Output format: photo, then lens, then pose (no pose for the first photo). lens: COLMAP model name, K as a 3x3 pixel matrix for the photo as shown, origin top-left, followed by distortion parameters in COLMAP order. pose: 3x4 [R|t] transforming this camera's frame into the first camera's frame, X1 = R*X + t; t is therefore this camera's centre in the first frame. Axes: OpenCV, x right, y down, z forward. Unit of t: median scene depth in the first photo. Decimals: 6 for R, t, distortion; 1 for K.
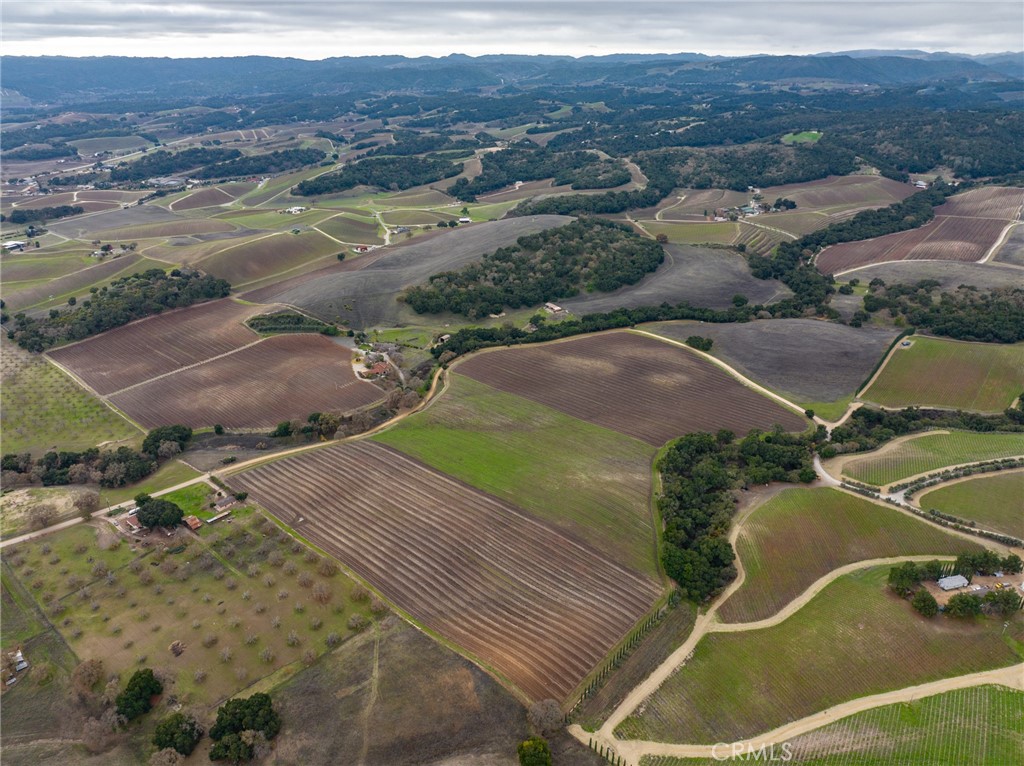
lens RADIAL K [[719.5, 0, 512.0], [0, 719.5, 383.0], [0, 0, 1]] dist [-0.035623, 0.004807]
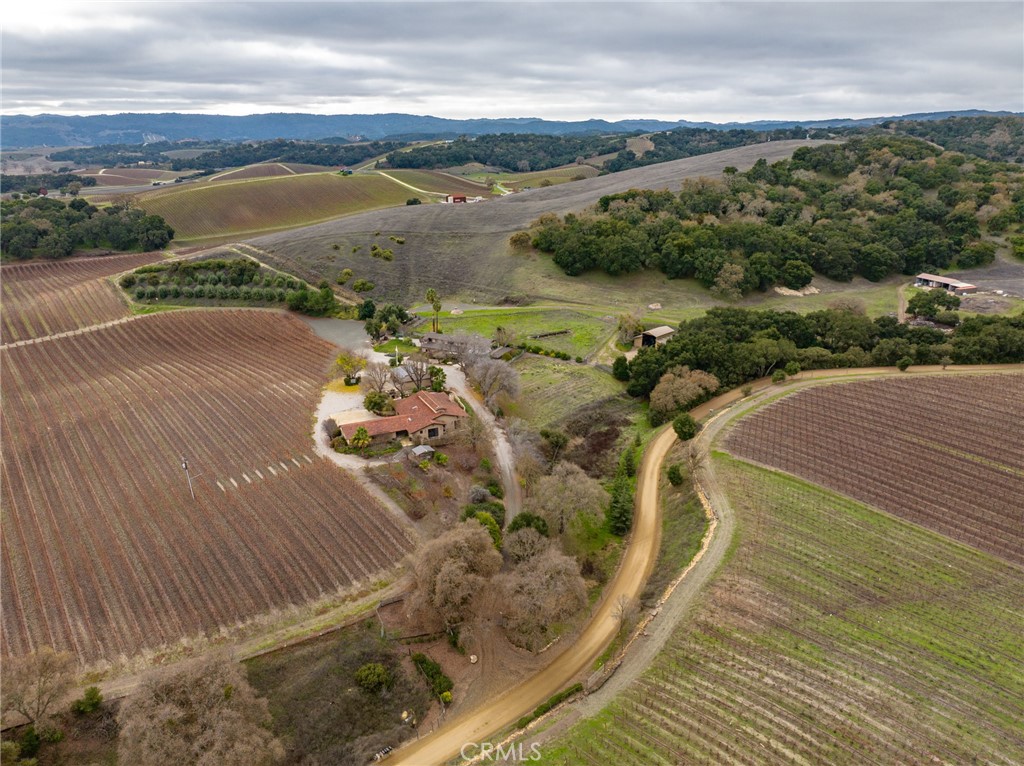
lens RADIAL K [[719.5, 0, 512.0], [0, 719.5, 383.0], [0, 0, 1]] dist [-0.035623, 0.004807]
pose [[0.984781, 0.057686, -0.163945, -0.102752], [-0.073291, 0.993170, -0.090780, -0.010238], [0.157589, 0.101414, 0.982284, 0.694158]]
